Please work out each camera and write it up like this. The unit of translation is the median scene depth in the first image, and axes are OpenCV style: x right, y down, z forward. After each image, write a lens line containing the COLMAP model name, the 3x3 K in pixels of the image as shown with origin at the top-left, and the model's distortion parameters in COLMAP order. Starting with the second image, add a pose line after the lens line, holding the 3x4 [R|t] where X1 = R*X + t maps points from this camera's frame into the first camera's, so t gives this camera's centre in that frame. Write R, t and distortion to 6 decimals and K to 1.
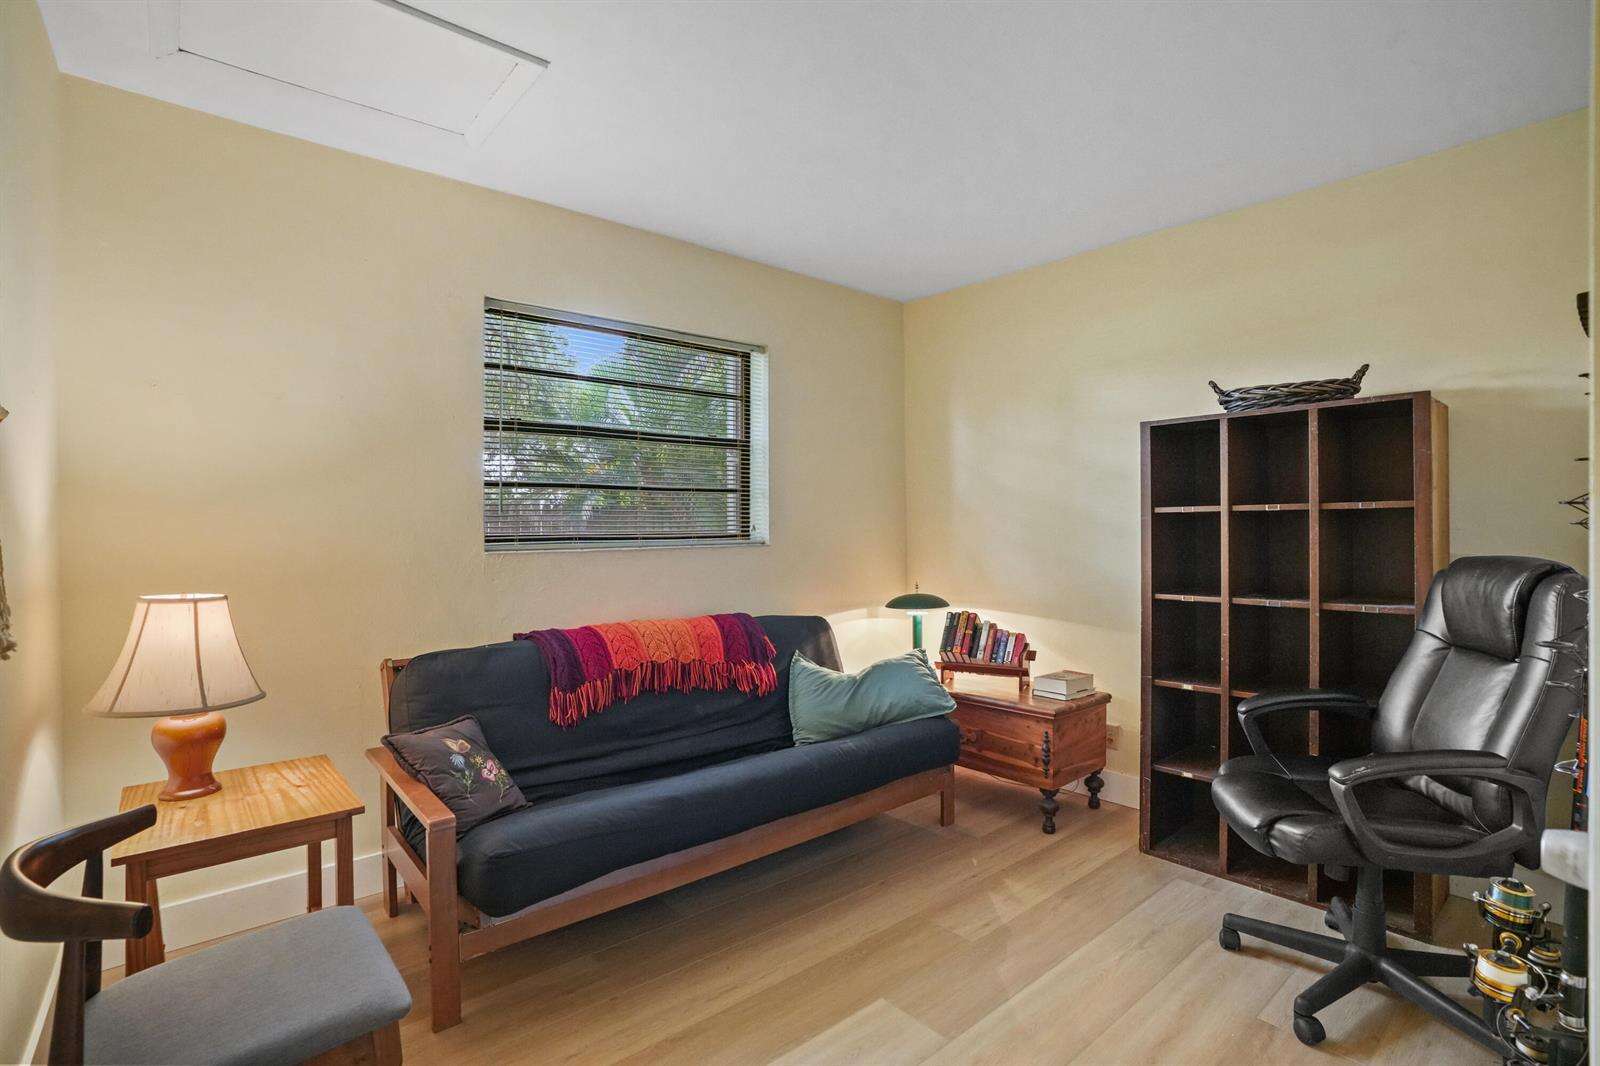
lens RADIAL K [[748.3, 0, 799.4], [0, 748.3, 526.5], [0, 0, 1]] dist [-0.066952, 0.023218]
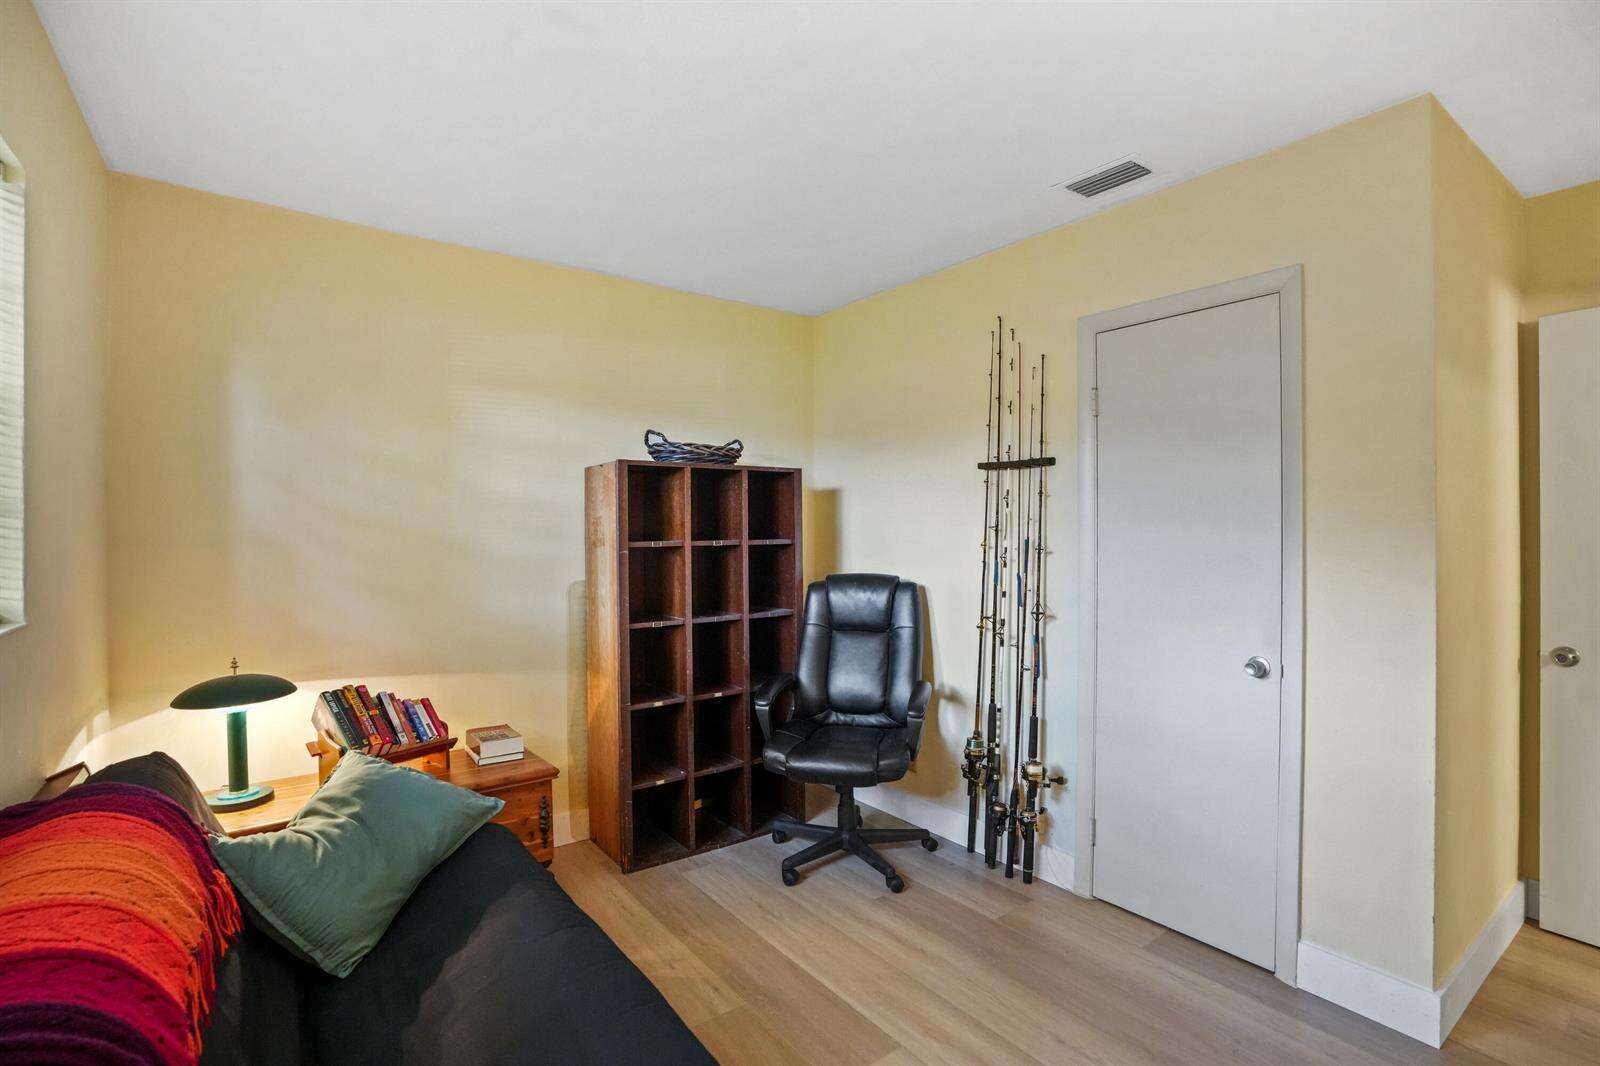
lens RADIAL K [[748.3, 0, 796.0], [0, 748.3, 536.3], [0, 0, 1]] dist [-0.066952, 0.023218]
pose [[0.083207, 0.003570, 0.996526, -0.573301], [0.006939, 0.999967, -0.004161, -0.028564], [-0.996508, 0.007261, 0.083180, 0.689309]]
